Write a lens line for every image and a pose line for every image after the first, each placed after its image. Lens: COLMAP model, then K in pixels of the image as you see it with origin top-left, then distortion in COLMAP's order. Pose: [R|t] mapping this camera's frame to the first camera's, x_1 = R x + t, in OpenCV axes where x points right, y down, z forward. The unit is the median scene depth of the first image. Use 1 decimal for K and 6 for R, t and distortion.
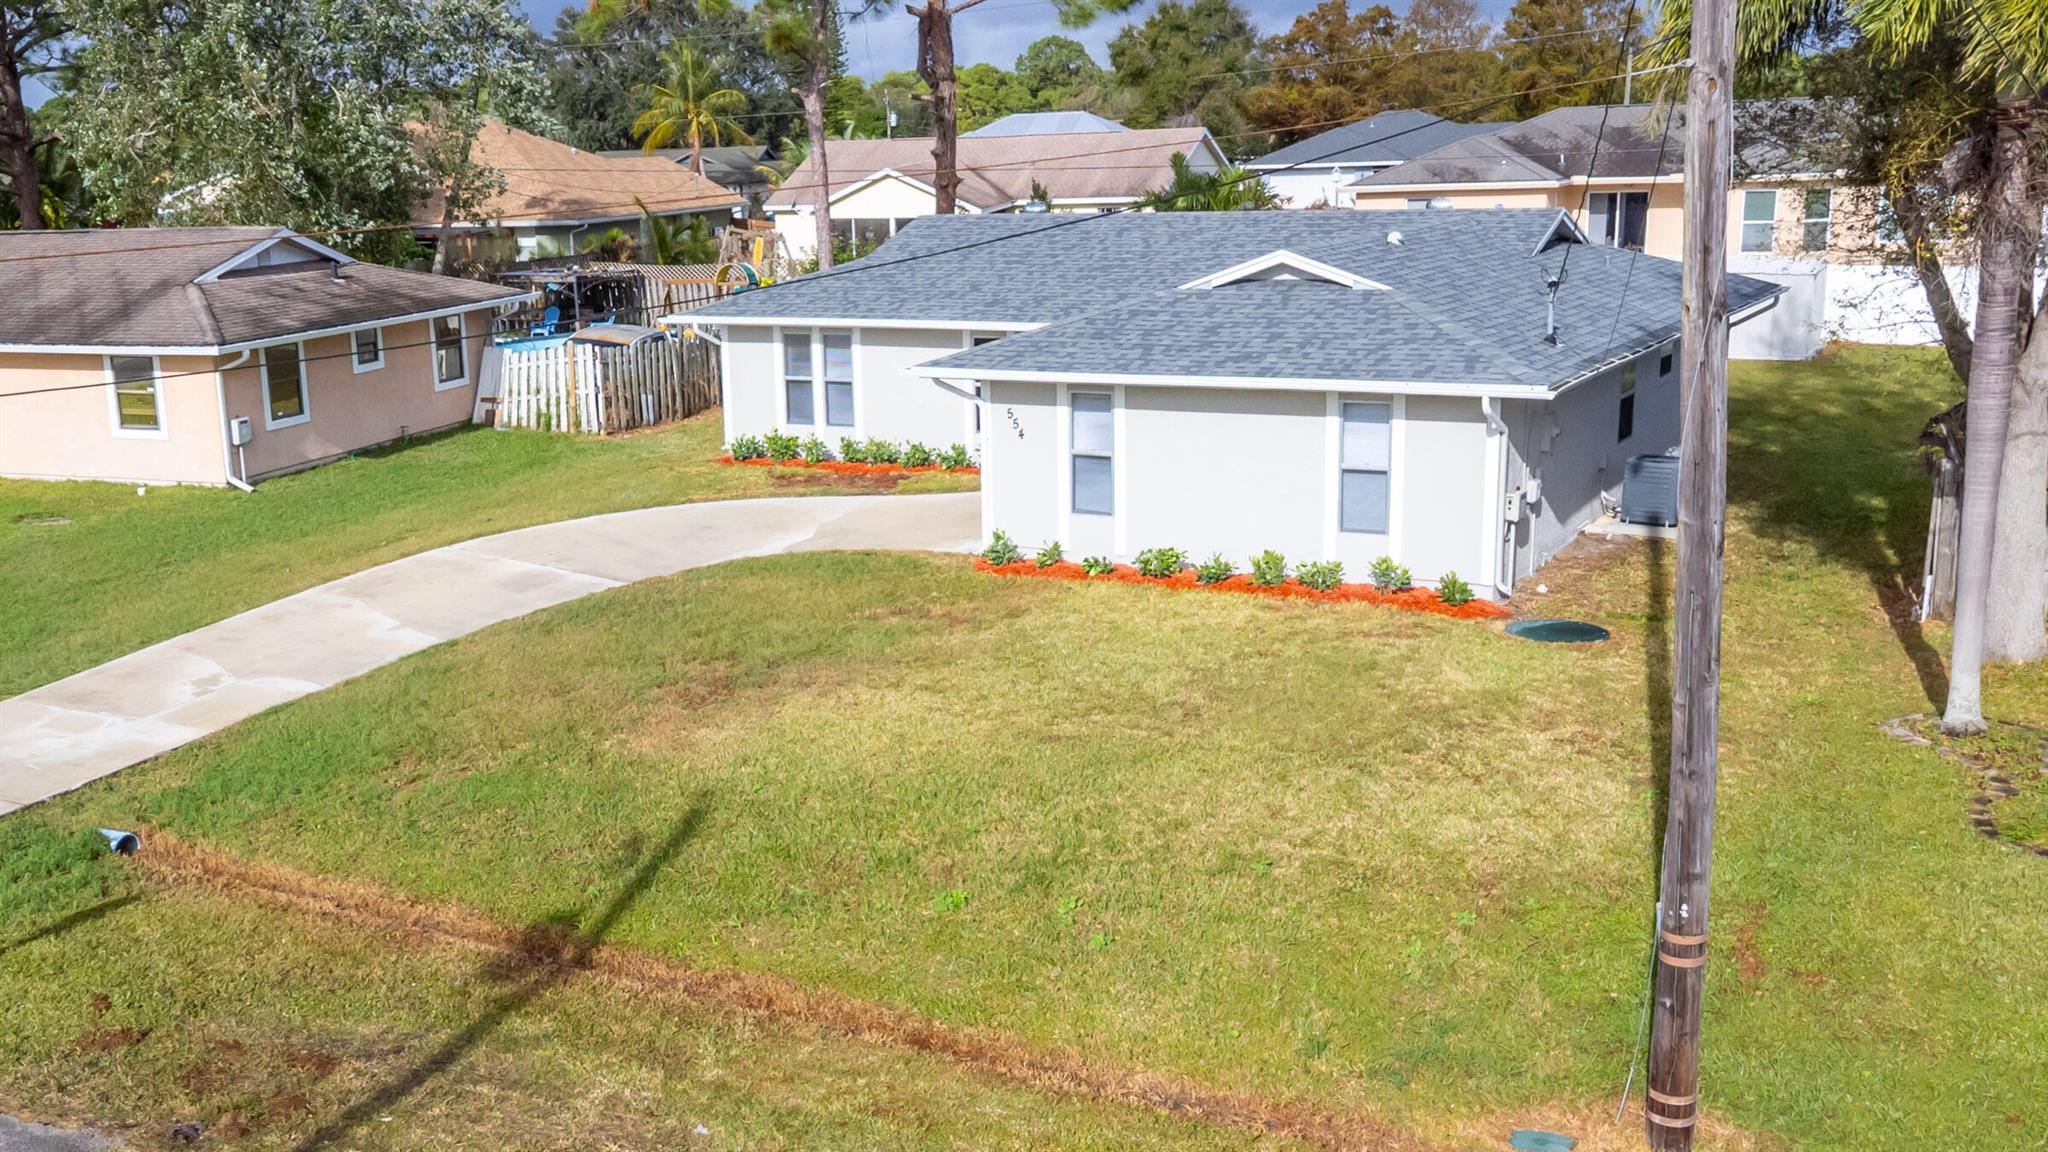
lens RADIAL K [[1874.3, 0, 1176.3], [0, 1874.3, 577.6], [0, 0, 1]] dist [-0.018345, -0.009628]
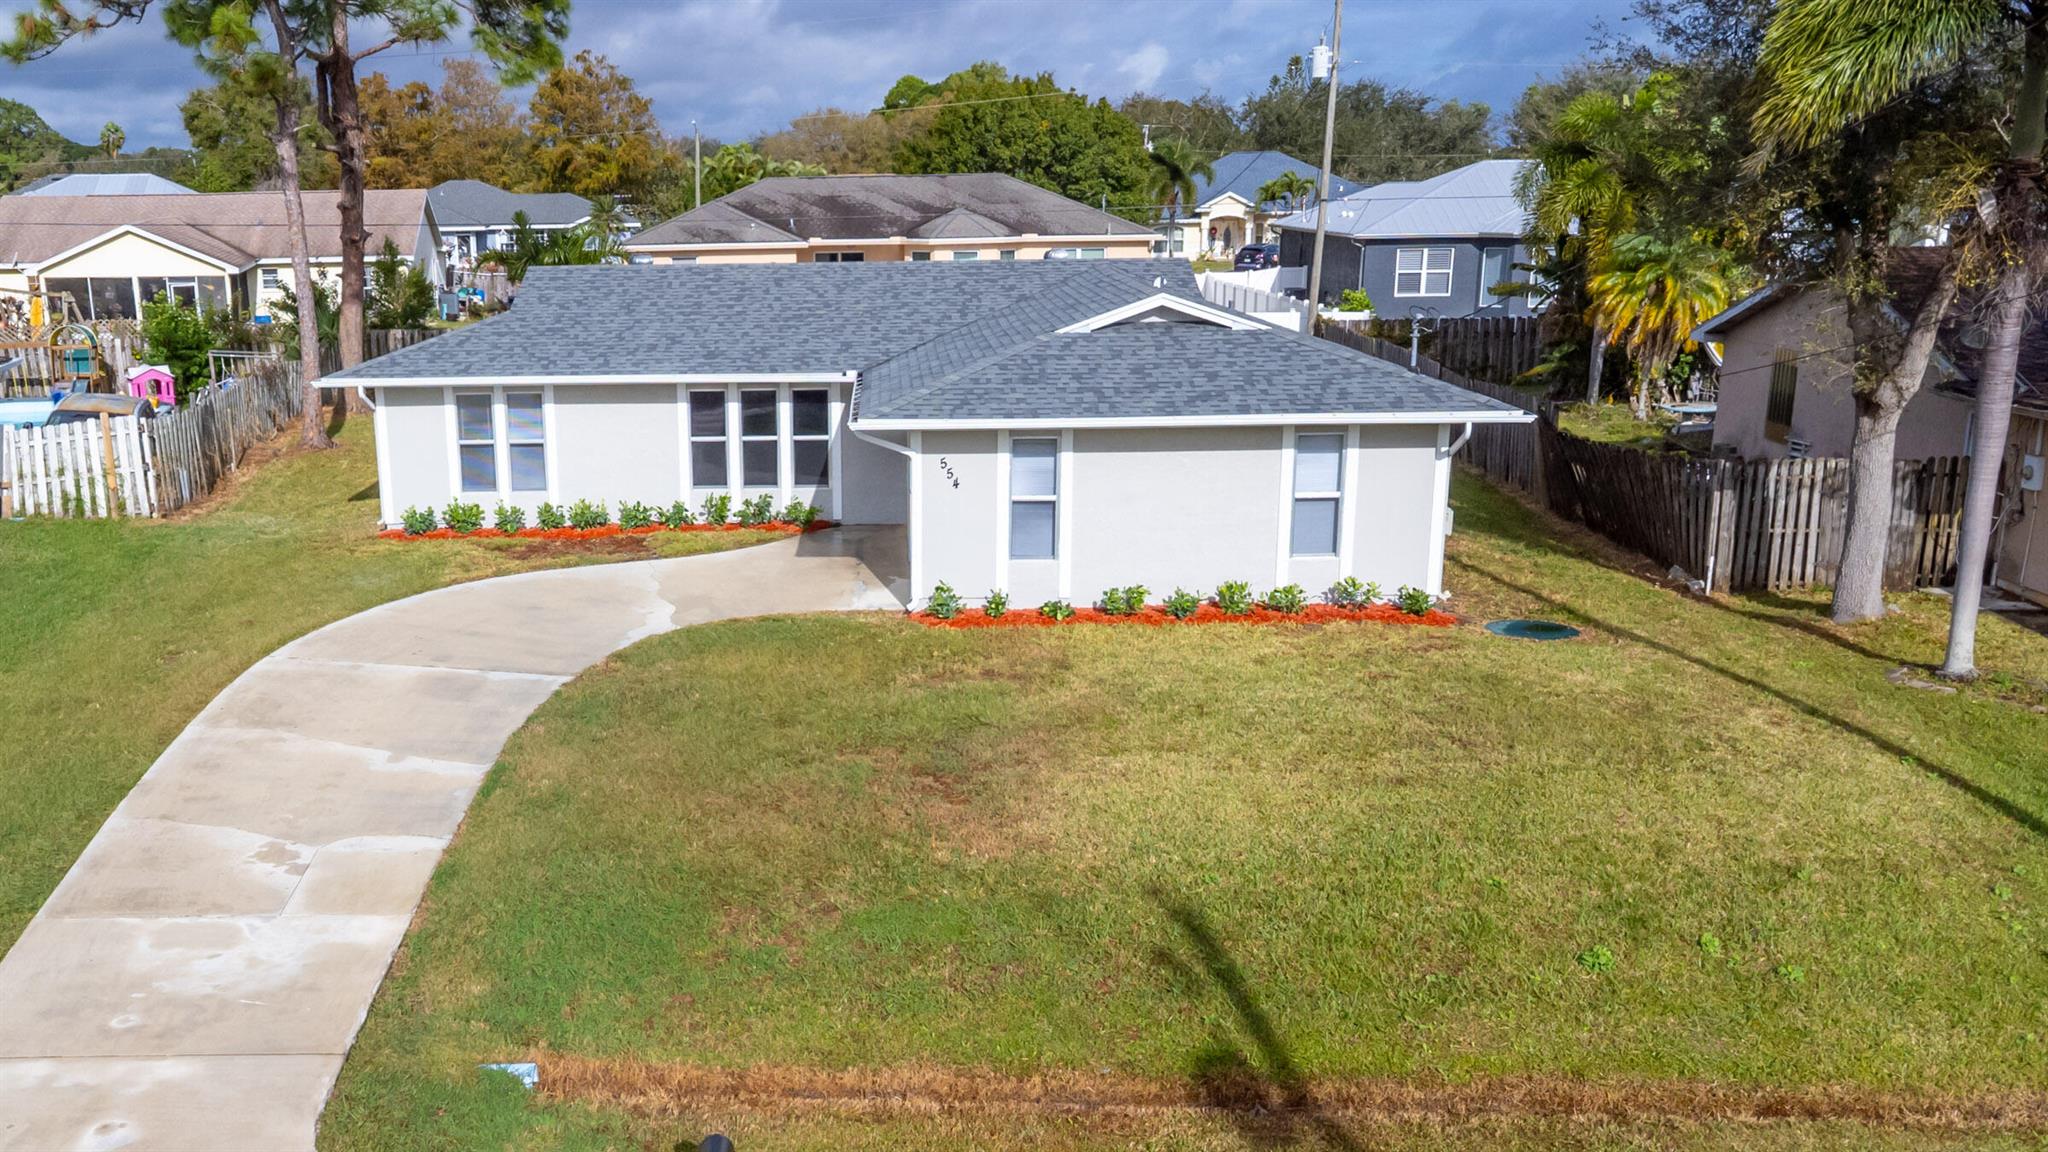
lens RADIAL K [[1621.1, 0, 1018.9], [0, 1621.1, 649.1], [0, 0, 1]] dist [0.012426, 0.008349]
pose [[0.909566, -0.098746, 0.403656, -0.411063], [0.084970, 0.995028, 0.051949, -0.031813], [-0.406779, -0.012952, 0.913435, 0.206935]]
